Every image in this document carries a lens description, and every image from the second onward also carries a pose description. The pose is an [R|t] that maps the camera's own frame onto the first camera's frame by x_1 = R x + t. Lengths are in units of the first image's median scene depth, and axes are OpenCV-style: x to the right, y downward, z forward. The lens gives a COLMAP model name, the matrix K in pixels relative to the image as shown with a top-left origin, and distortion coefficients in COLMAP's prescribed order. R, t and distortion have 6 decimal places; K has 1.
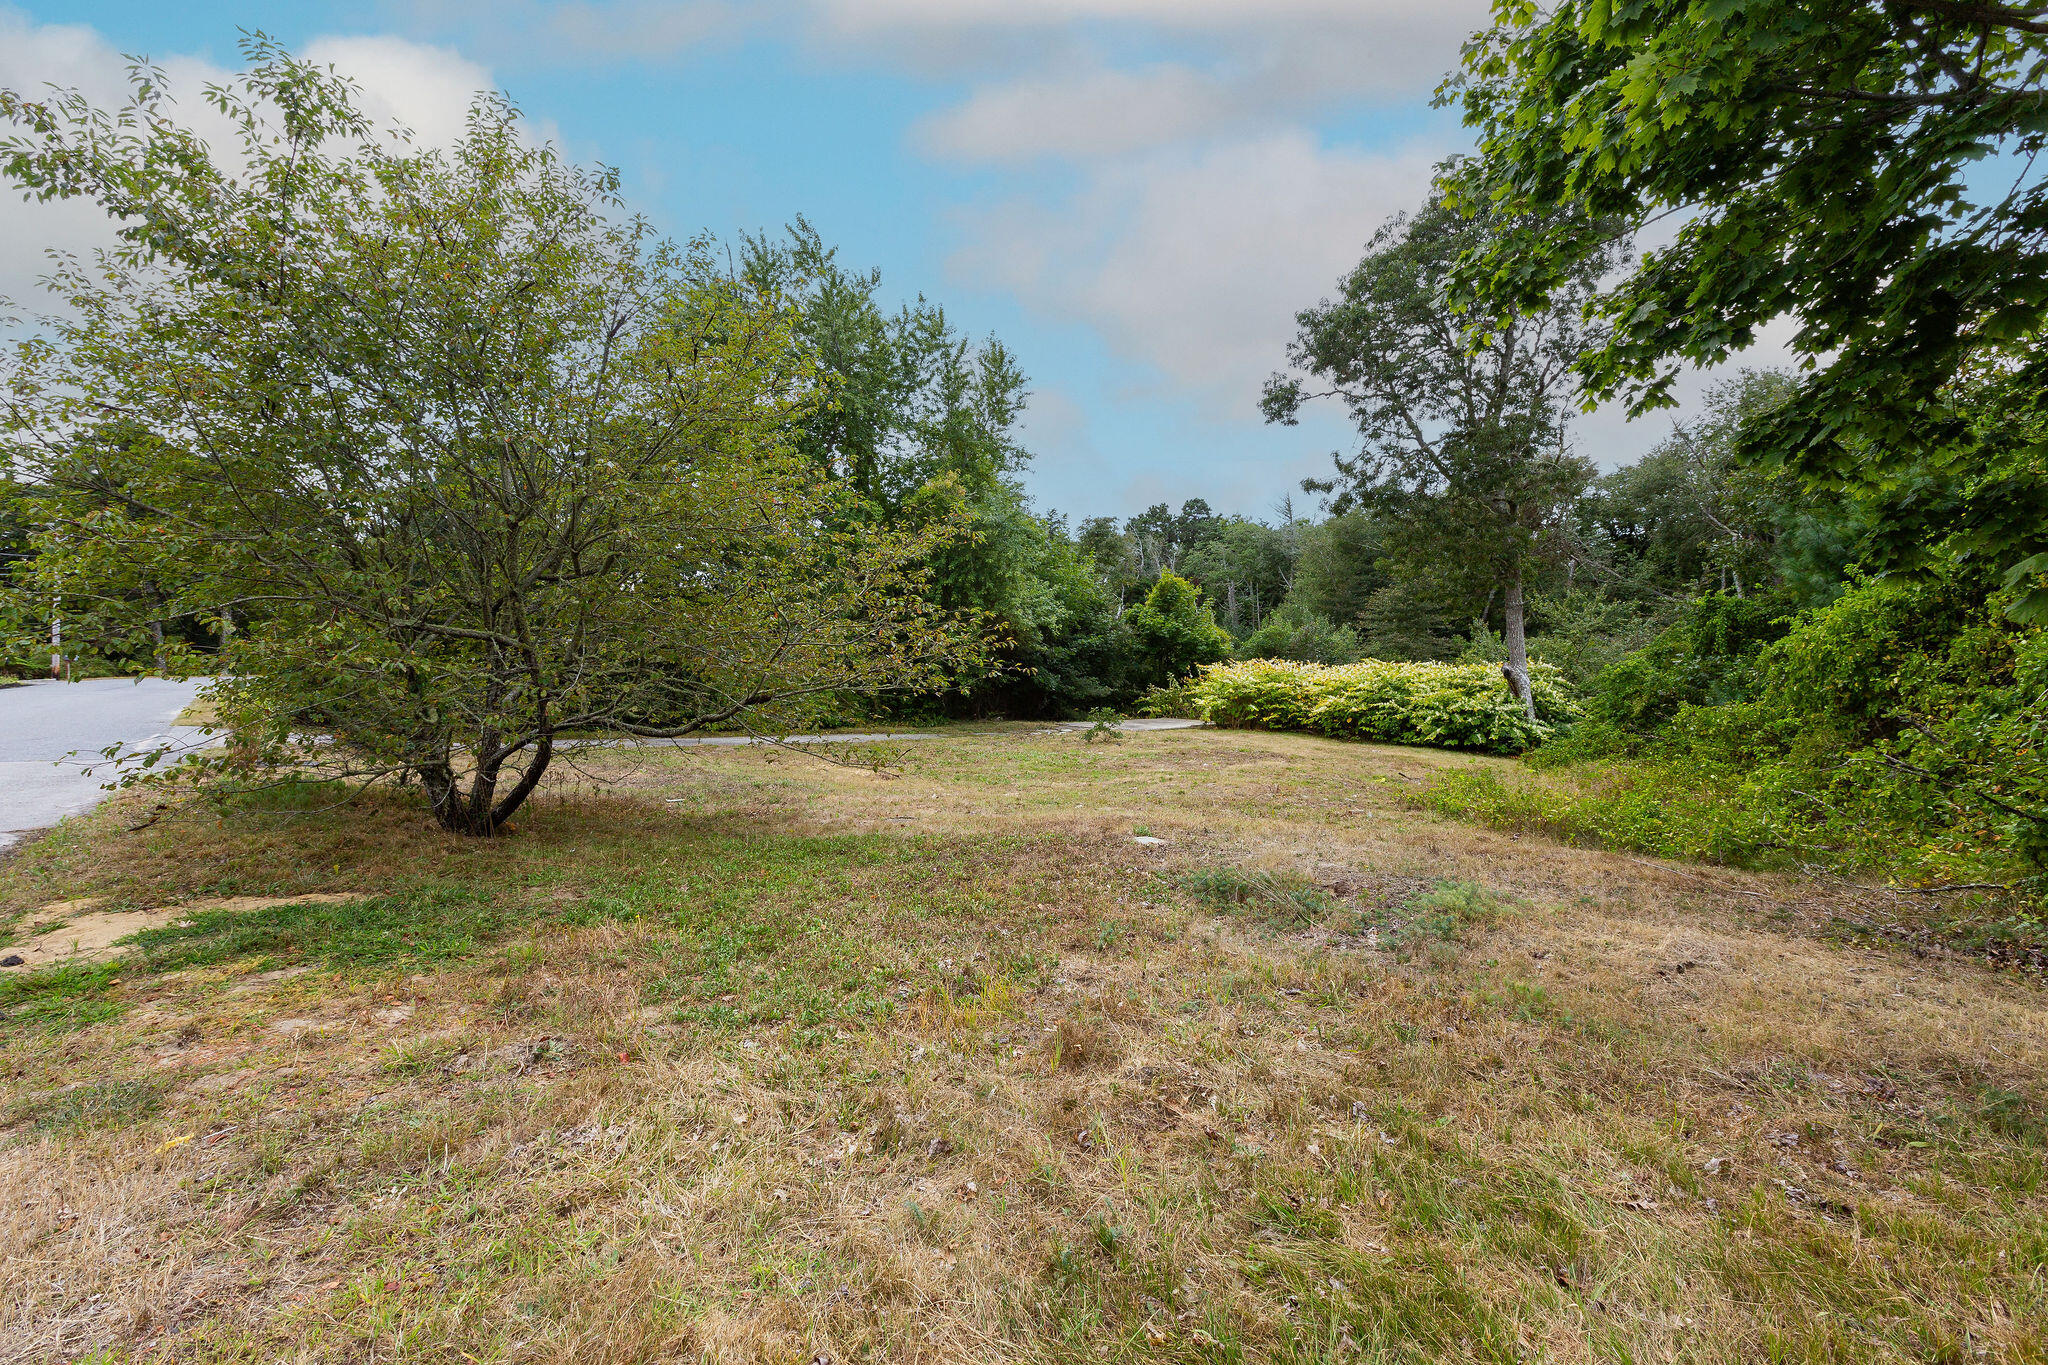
lens RADIAL K [[911.3, 0, 1024.0], [0, 911.3, 682.5], [0, 0, 1]] dist [0.003450, 0.000324]
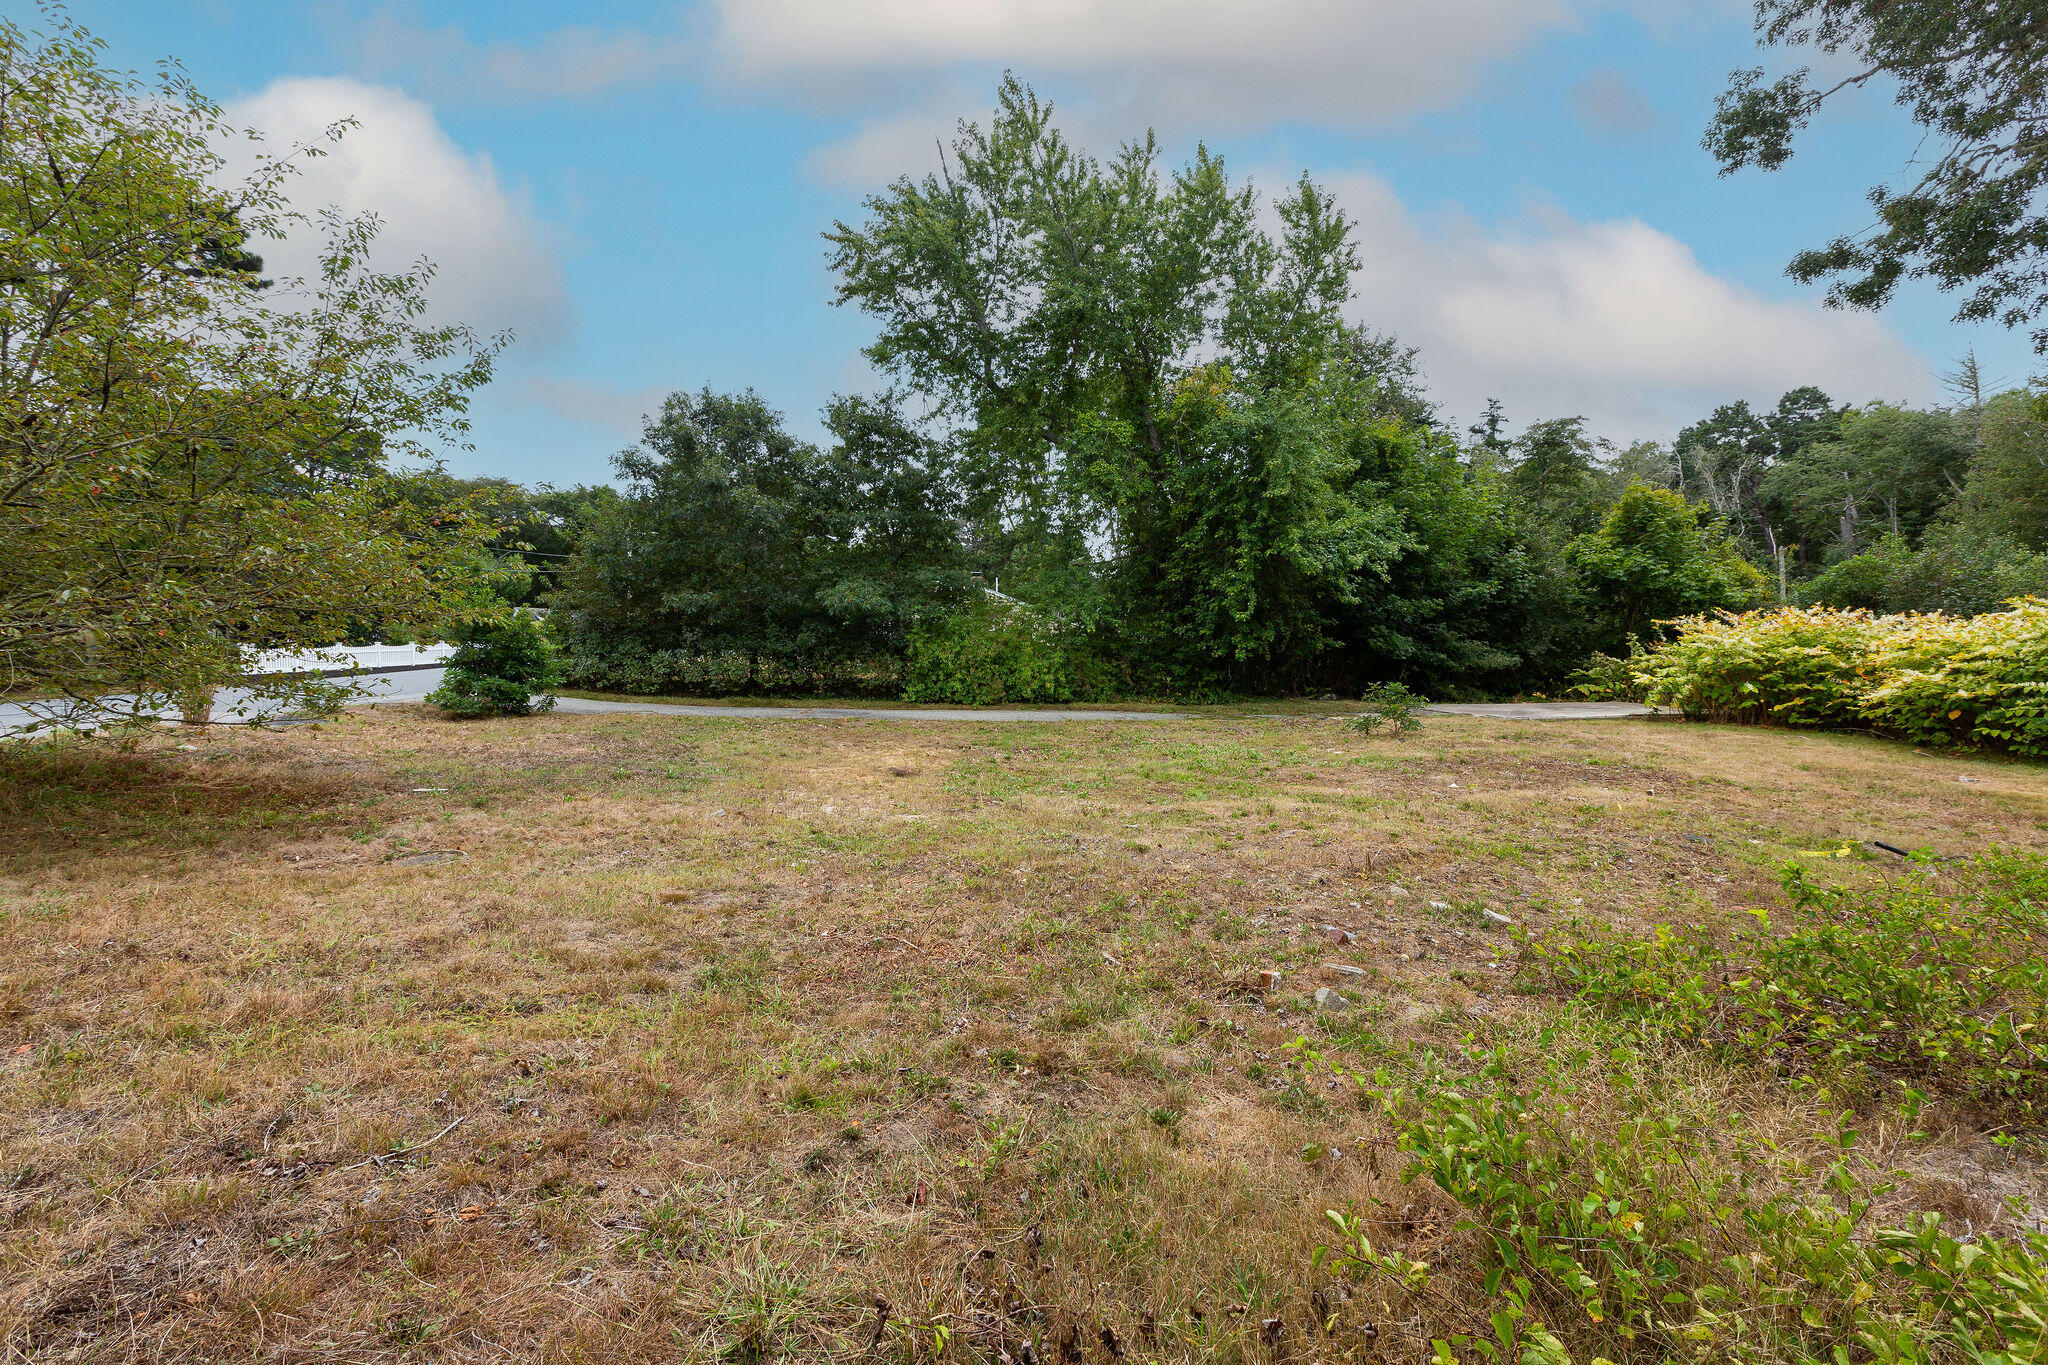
lens RADIAL K [[911.3, 0, 1024.0], [0, 911.3, 682.5], [0, 0, 1]] dist [0.003450, 0.000324]
pose [[0.843457, 0.014517, -0.537000, 0.167434], [0.000377, 0.999619, 0.027614, 0.006945], [0.537196, -0.023494, 0.843130, 0.236460]]
